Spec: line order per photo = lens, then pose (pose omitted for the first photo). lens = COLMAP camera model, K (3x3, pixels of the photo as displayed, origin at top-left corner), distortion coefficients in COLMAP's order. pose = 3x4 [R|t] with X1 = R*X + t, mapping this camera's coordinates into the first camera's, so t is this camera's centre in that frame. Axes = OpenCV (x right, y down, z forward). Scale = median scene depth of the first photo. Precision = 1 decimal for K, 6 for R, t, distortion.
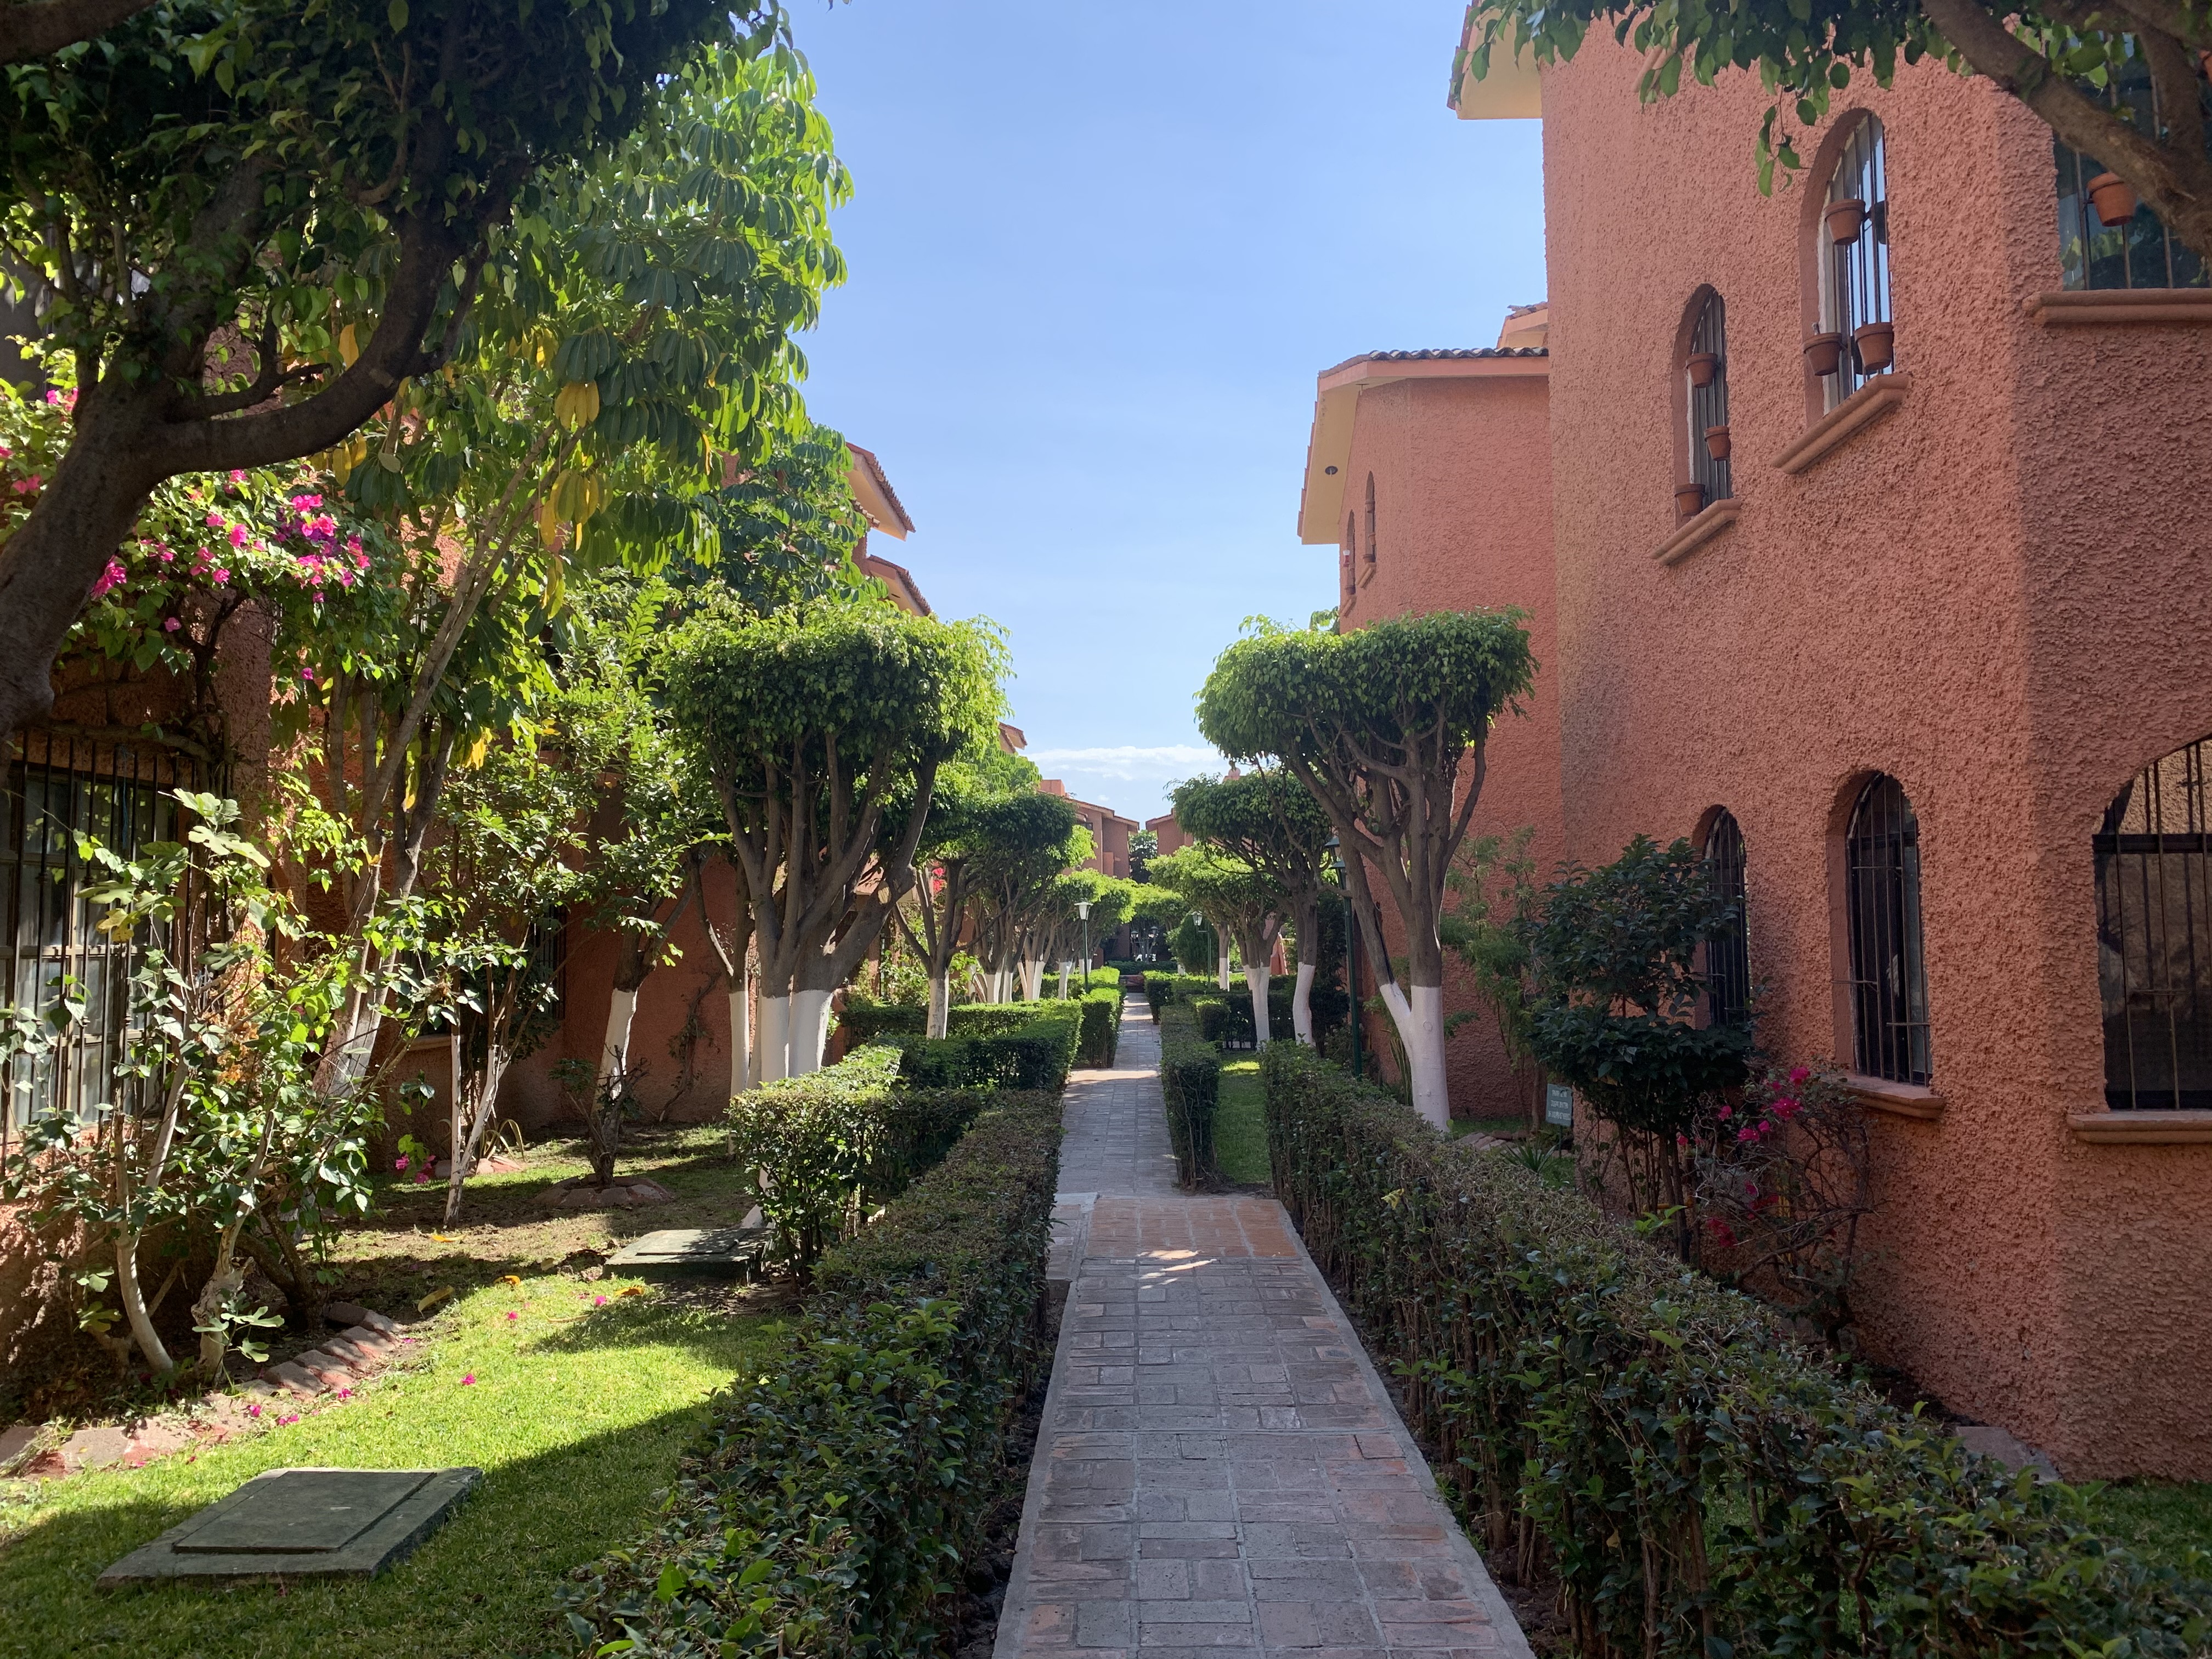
lens RADIAL K [[1725.4, 0, 1170.5], [0, 1725.4, 805.8], [0, 0, 1]] dist [0.035818, -0.049874]
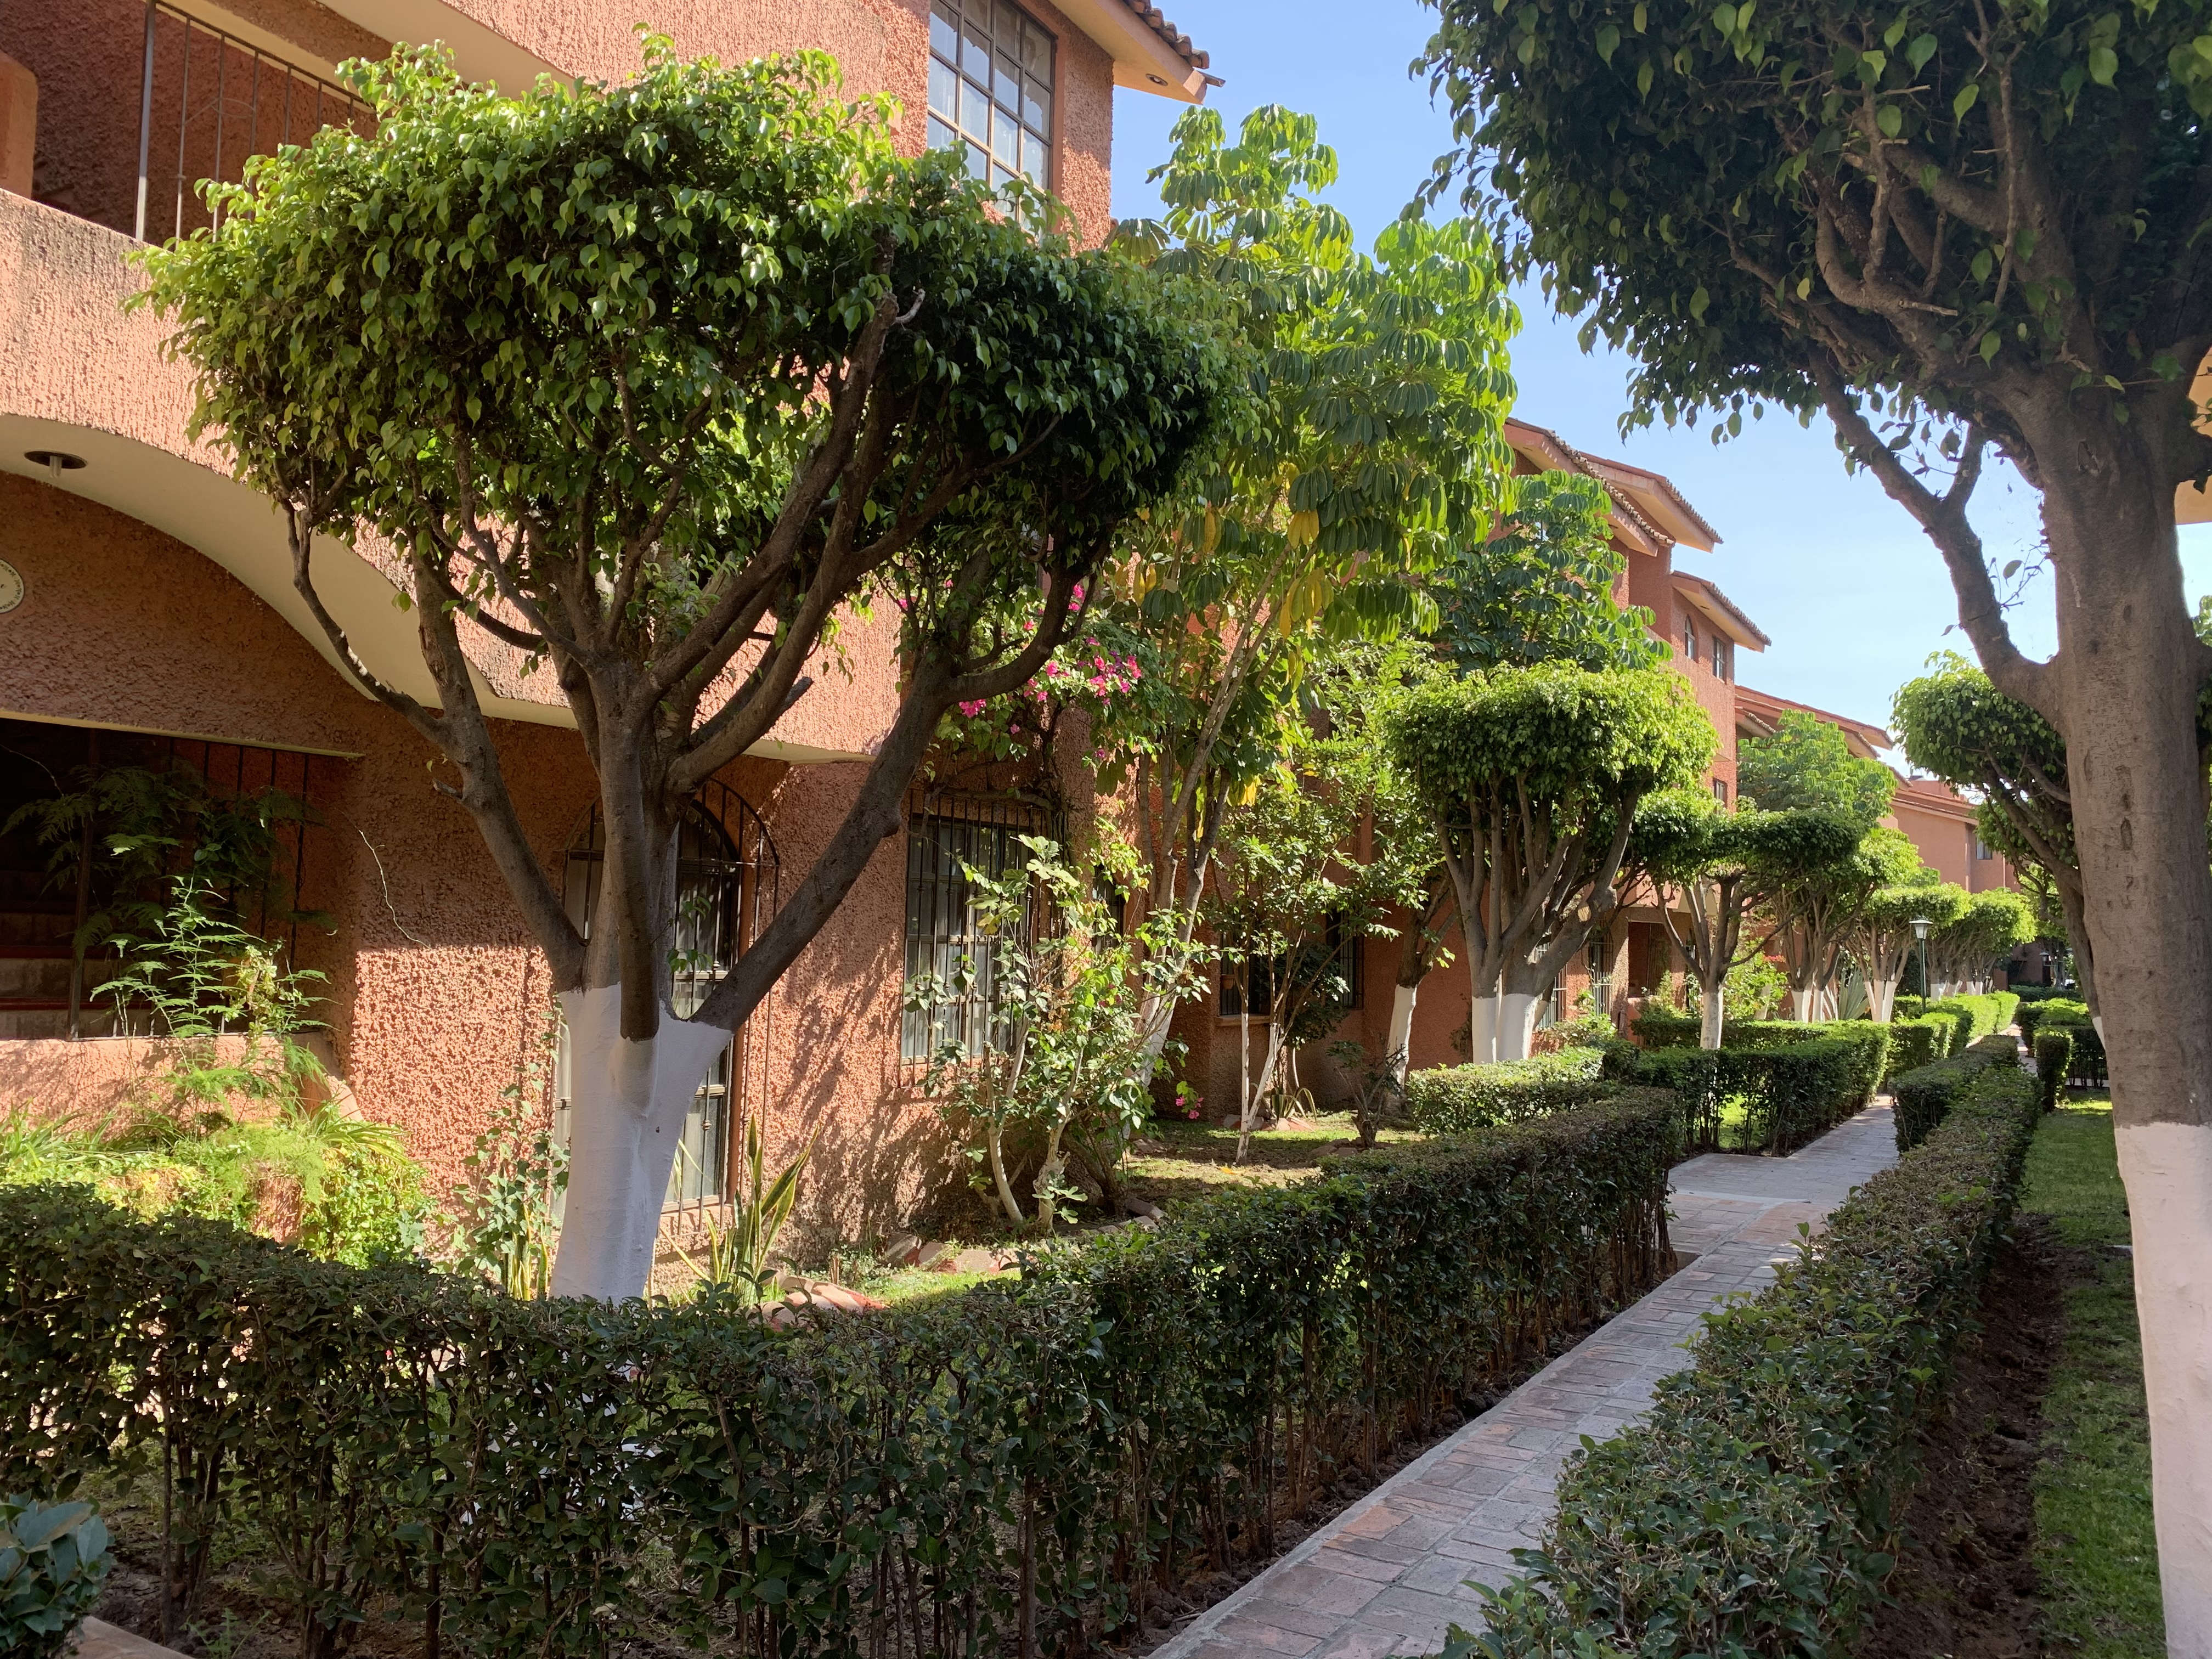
lens RADIAL K [[1725.4, 0, 1110.4], [0, 1725.4, 817.3], [0, 0, 1]] dist [0.035818, -0.049874]
pose [[0.868822, -0.000768, -0.495124, 0.151543], [0.002698, 0.999991, 0.003184, -0.018551], [0.495118, -0.004102, 0.868816, -0.168930]]
